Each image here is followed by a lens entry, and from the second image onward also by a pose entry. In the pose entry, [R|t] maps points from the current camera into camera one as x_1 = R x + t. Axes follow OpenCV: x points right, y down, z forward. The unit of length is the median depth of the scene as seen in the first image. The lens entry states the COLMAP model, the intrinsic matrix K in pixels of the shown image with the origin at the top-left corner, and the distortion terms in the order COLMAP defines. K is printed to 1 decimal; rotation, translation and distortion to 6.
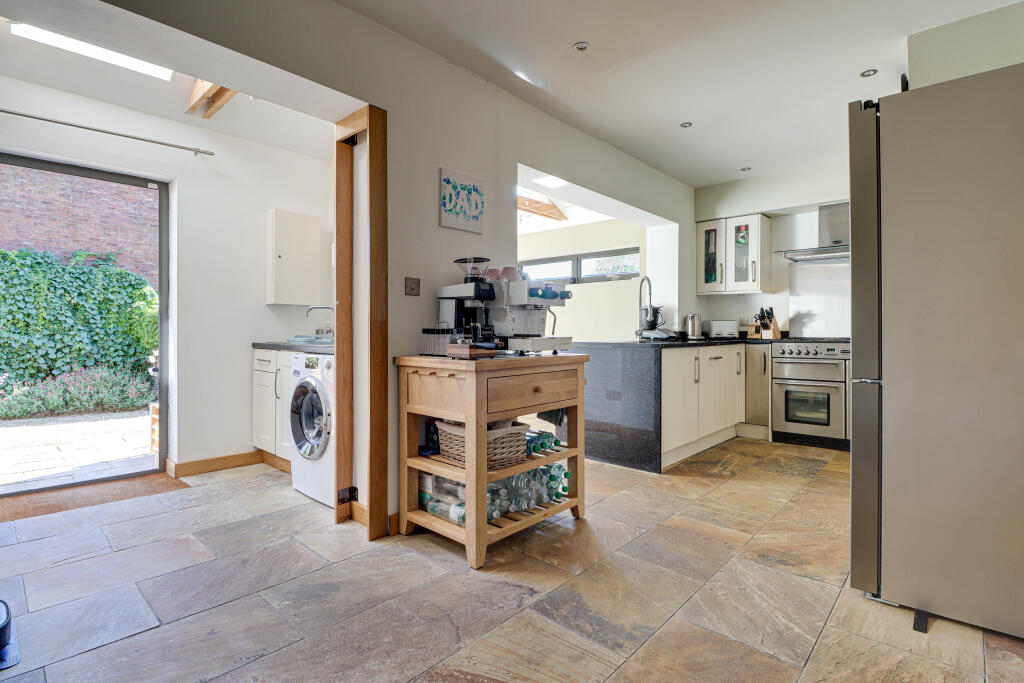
lens RADIAL K [[479.5, 0, 529.5], [0, 479.5, 332.8], [0, 0, 1]] dist [-0.015750, -0.001578]
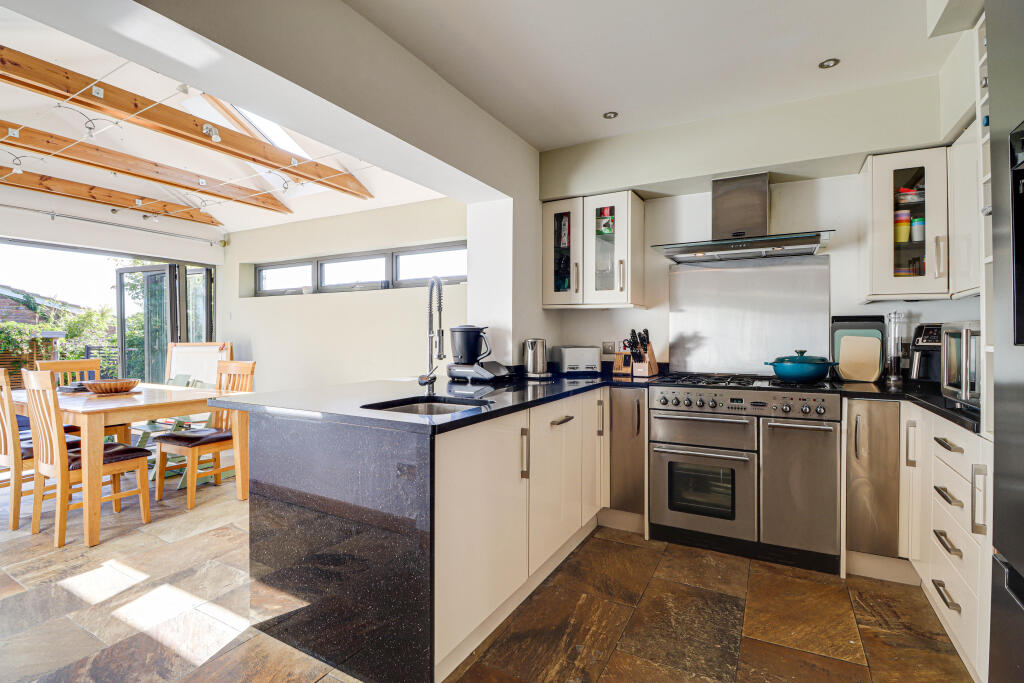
lens RADIAL K [[479.5, 0, 510.3], [0, 479.5, 337.4], [0, 0, 1]] dist [-0.015750, -0.001578]
pose [[0.976196, -0.000239, 0.216891, 0.170709], [0.001408, 0.999985, -0.005237, -0.037979], [-0.216886, 0.005418, 0.976182, 0.377625]]
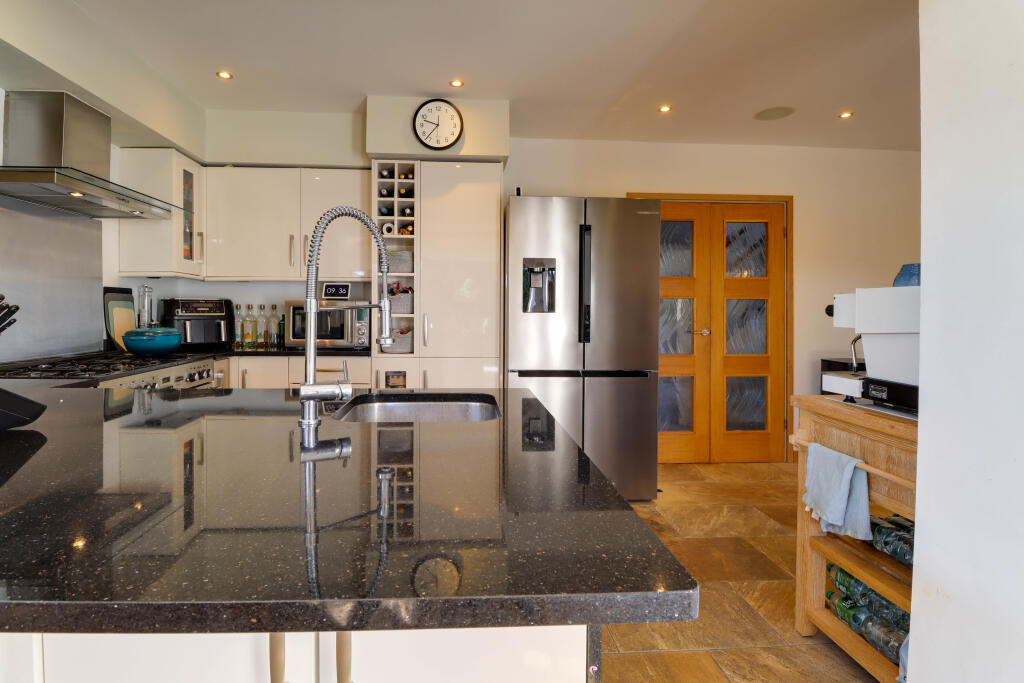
lens RADIAL K [[479.5, 0, 491.8], [0, 479.5, 314.8], [0, 0, 1]] dist [-0.015750, -0.001578]
pose [[-0.684434, -0.009016, 0.729019, -0.039694], [0.004163, 0.999859, 0.016274, -0.041087], [-0.729063, 0.014173, -0.684300, 0.938393]]
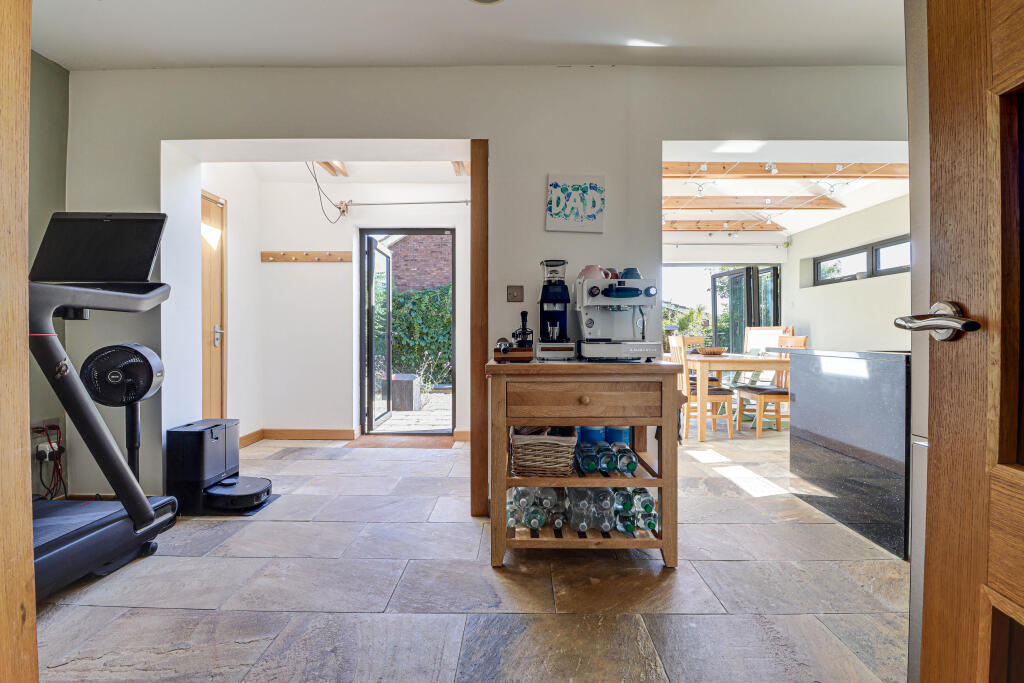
lens RADIAL K [[479.5, 0, 518.1], [0, 479.5, 335.5], [0, 0, 1]] dist [-0.015750, -0.001578]
pose [[0.658526, 0.000782, -0.752557, 0.275905], [-0.003826, 0.999990, -0.002309, 0.000244], [0.752548, 0.004400, 0.658523, 0.143332]]
